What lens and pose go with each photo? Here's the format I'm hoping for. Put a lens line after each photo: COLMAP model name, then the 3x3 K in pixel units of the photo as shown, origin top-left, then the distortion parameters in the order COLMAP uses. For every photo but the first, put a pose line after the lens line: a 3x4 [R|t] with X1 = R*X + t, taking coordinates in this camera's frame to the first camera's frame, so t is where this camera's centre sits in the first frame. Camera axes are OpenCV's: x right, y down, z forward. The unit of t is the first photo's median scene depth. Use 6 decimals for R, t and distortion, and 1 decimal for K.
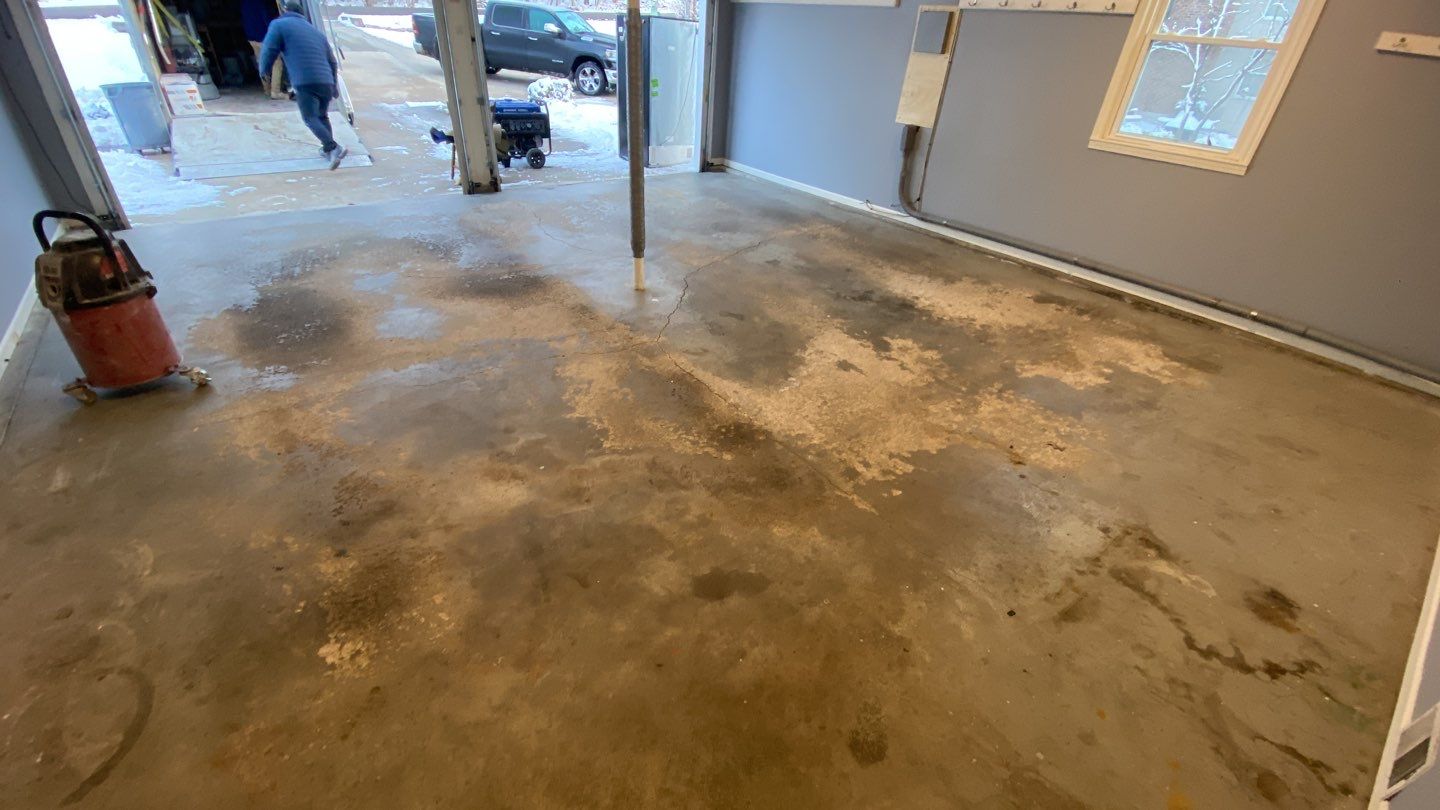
lens RADIAL K [[573.4, 0, 720.1], [0, 573.4, 401.6], [0, 0, 1]] dist [0.024852, -0.024749]
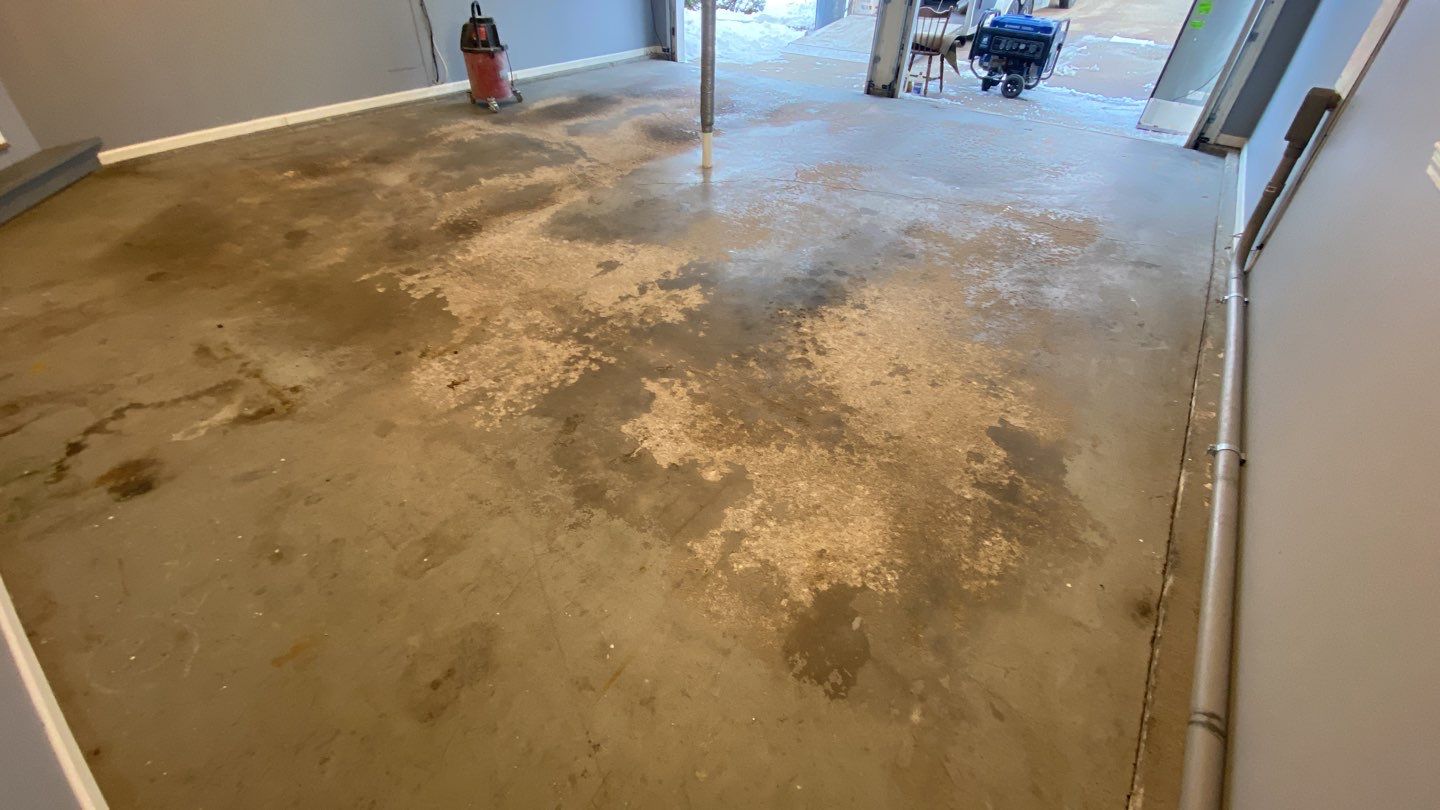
lens RADIAL K [[579.2, 0, 719.1], [0, 579.2, 398.4], [0, 0, 1]] dist [0.013639, -0.018787]
pose [[0.292535, 0.567797, -0.769435, 1.320058], [-0.527786, 0.766846, 0.365224, -0.395073], [0.797411, 0.299256, 0.524005, 0.866506]]
